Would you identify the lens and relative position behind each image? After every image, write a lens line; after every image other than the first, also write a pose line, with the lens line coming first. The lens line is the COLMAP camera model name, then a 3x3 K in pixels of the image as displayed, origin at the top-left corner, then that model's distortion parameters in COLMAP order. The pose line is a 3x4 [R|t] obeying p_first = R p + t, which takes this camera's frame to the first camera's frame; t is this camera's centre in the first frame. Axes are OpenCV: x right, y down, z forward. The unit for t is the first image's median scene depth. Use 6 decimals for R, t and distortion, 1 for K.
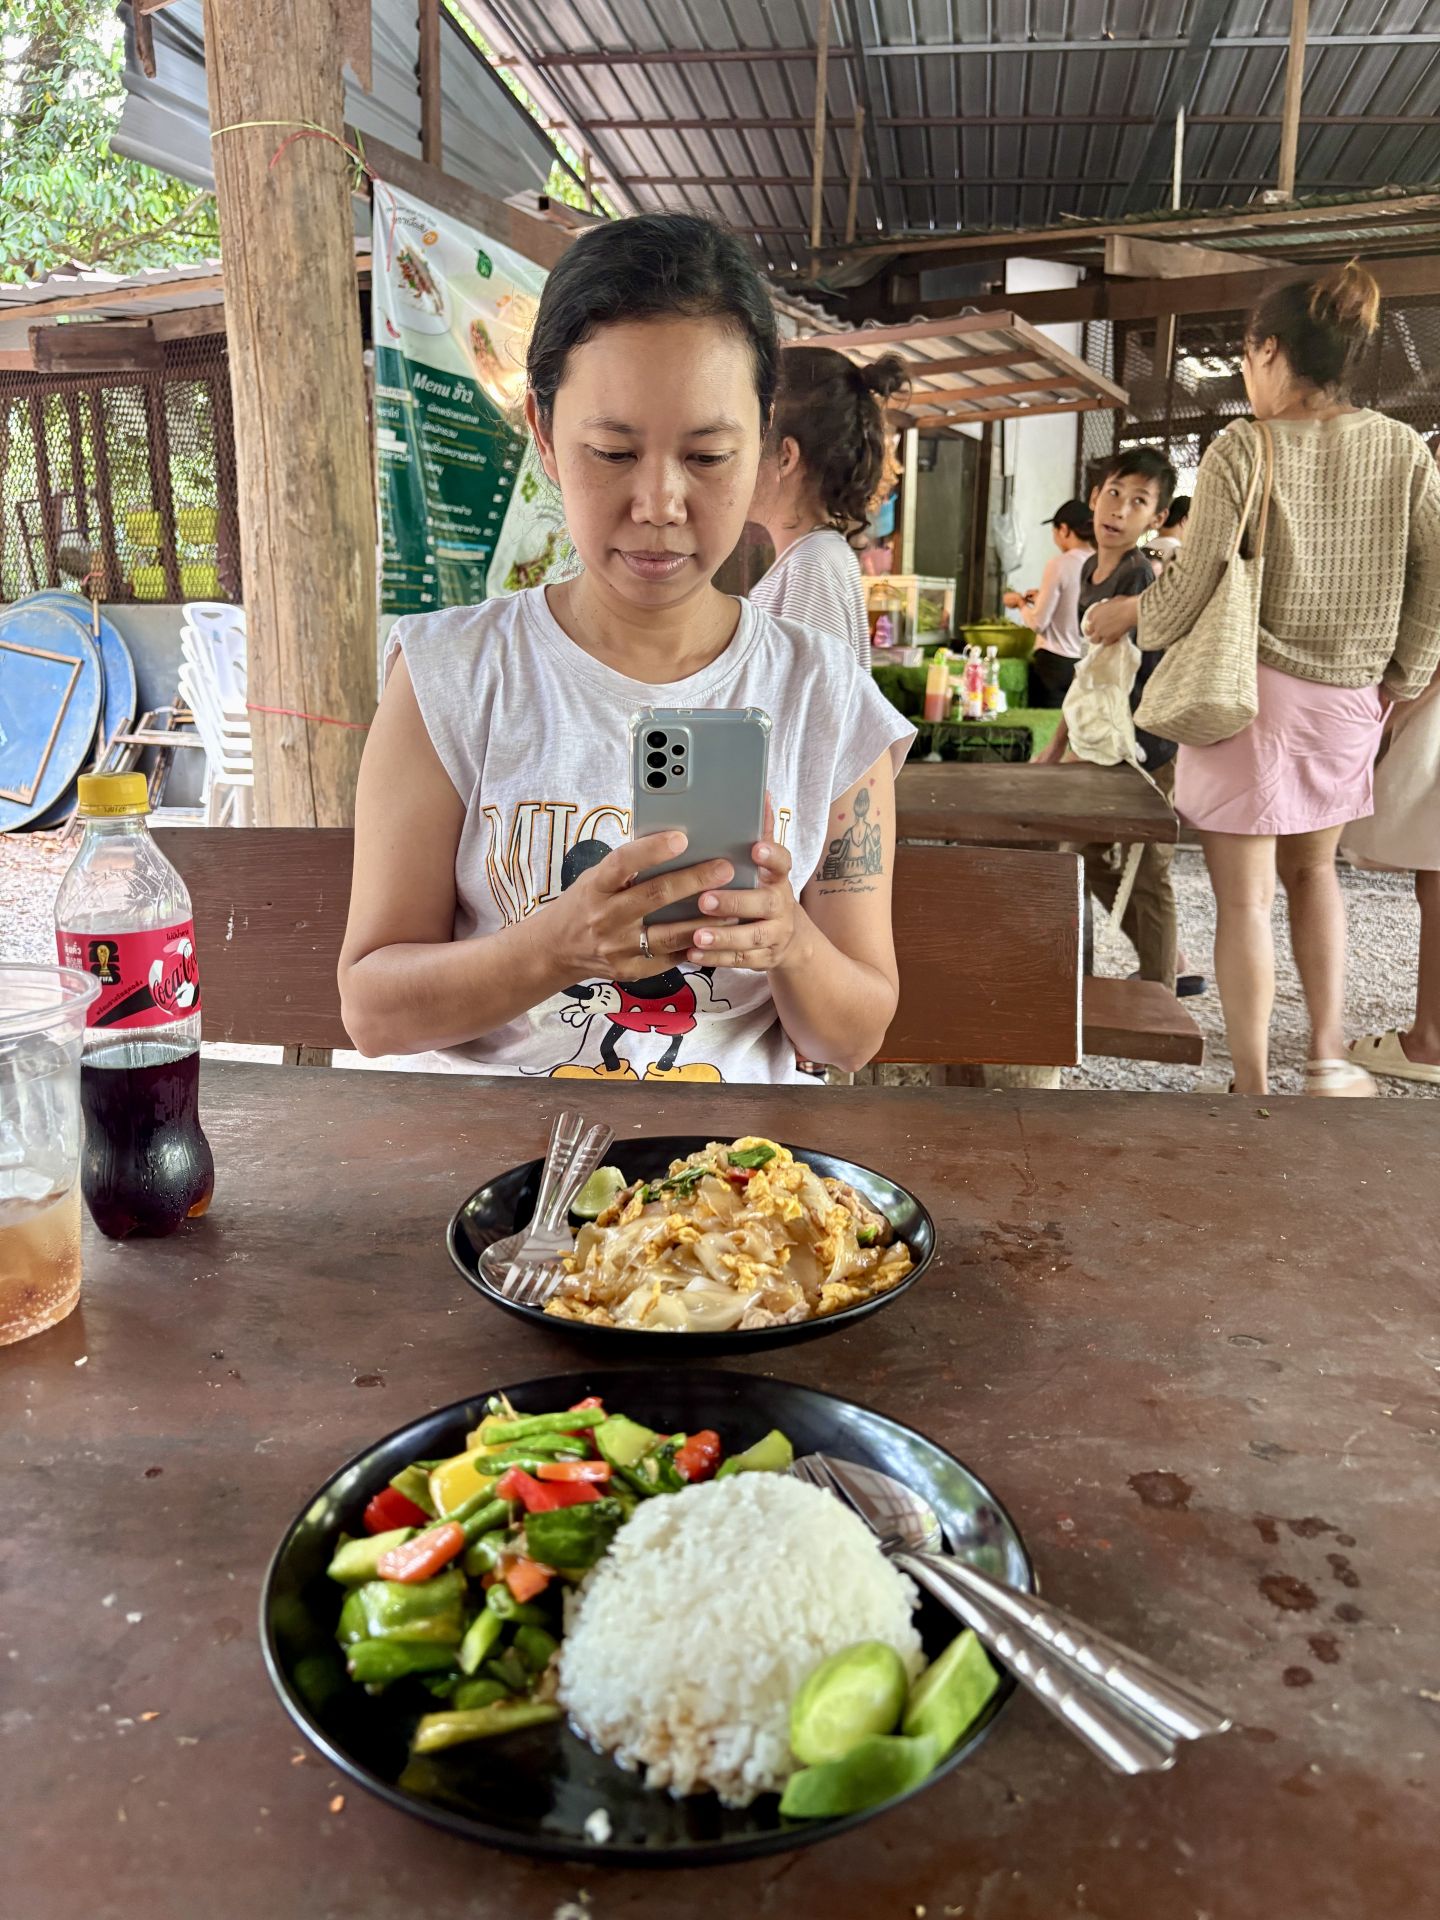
lens RADIAL K [[1426.6, 0, 725.5], [0, 1426.6, 960.1], [0, 0, 1]] dist [0.008156, -0.003810]
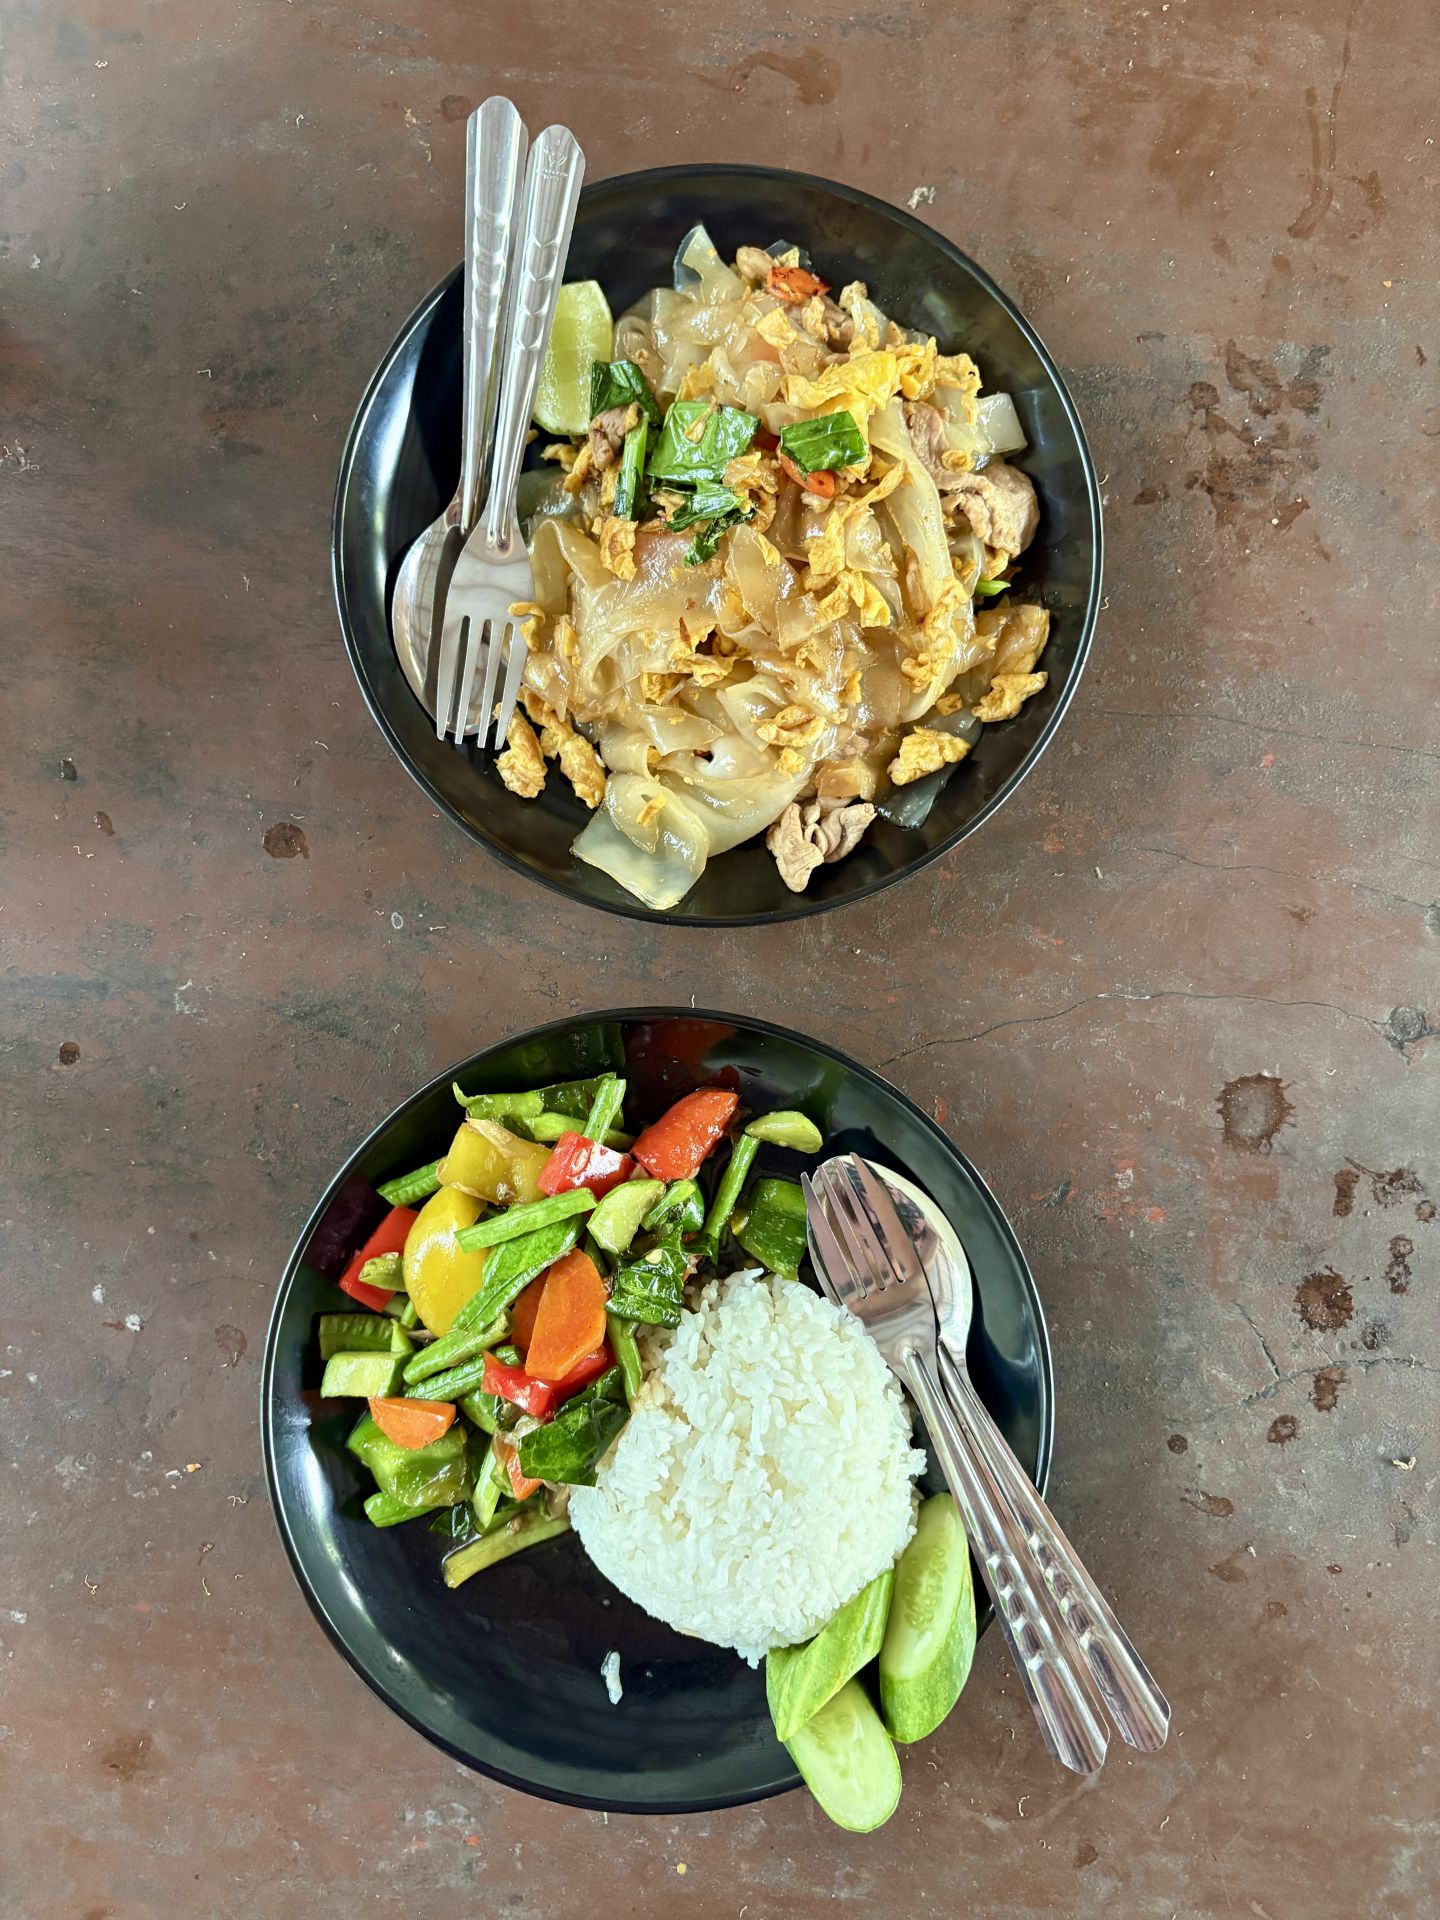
lens RADIAL K [[1426.6, 0, 725.5], [0, 1426.6, 960.1], [0, 0, 1]] dist [0.008156, -0.003810]
pose [[0.998980, 0.045148, 0.001189, -0.016340], [-0.013644, 0.276596, 0.960889, -0.478753], [0.043053, -0.959925, 0.276930, 0.843593]]
